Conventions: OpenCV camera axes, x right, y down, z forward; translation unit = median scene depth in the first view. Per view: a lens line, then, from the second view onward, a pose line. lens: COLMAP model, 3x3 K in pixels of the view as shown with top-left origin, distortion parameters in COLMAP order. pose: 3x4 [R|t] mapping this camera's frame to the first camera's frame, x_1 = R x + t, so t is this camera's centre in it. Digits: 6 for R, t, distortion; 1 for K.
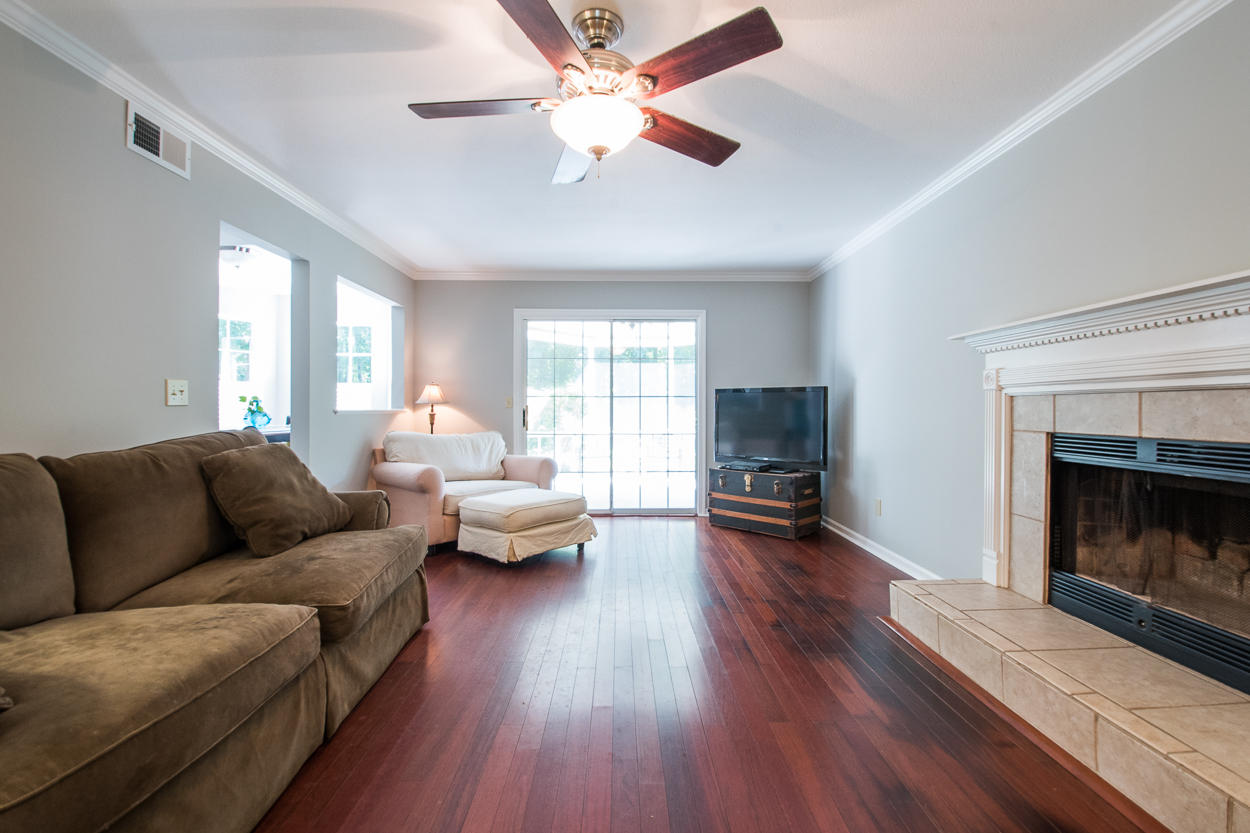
lens RADIAL K [[566.7, 0, 629.0], [0, 566.7, 409.6], [0, 0, 1]] dist [0.001253, 0.000092]
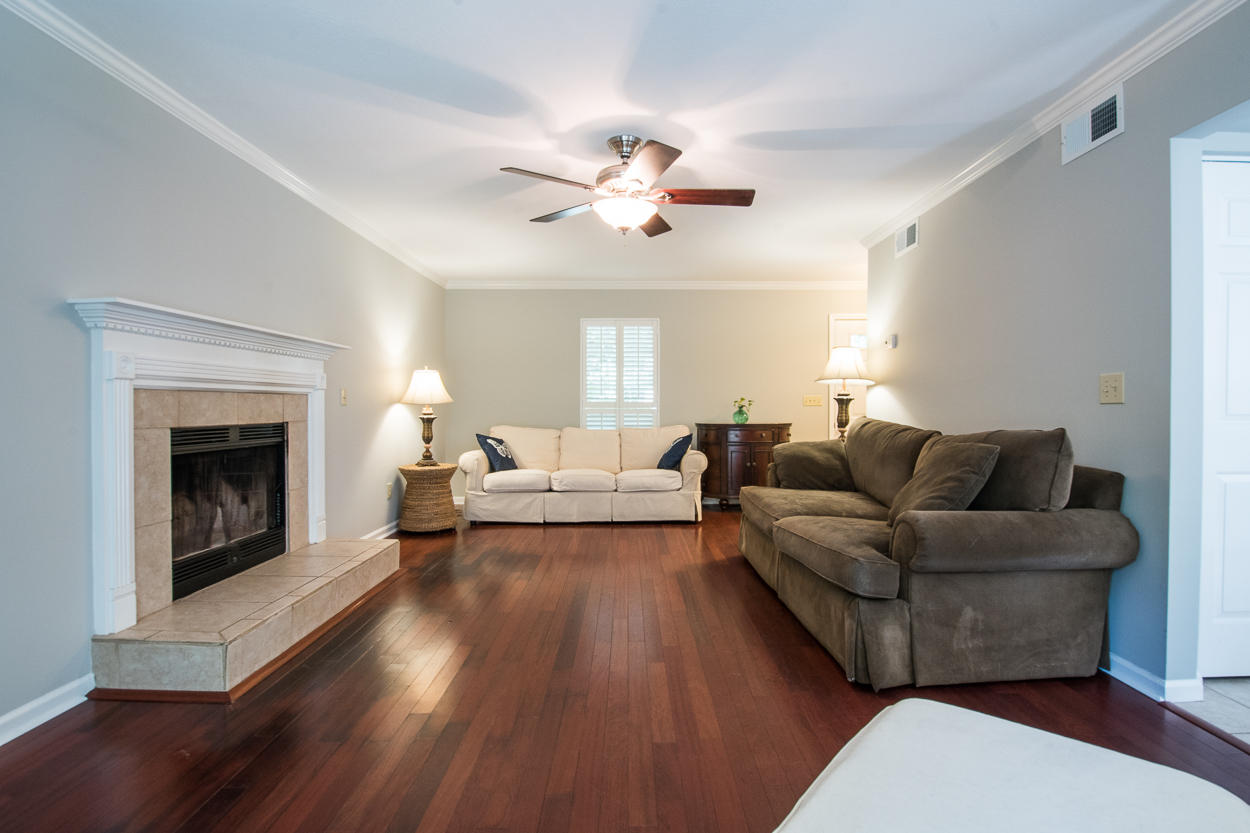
lens RADIAL K [[591.0, 0, 627.5], [0, 591.0, 409.8], [0, 0, 1]] dist [0.002291, -0.000725]
pose [[-0.999924, -0.003408, 0.011848, -0.066900], [-0.003303, 0.999955, 0.008879, -0.003044], [-0.011877, 0.008839, -0.999890, 2.054351]]
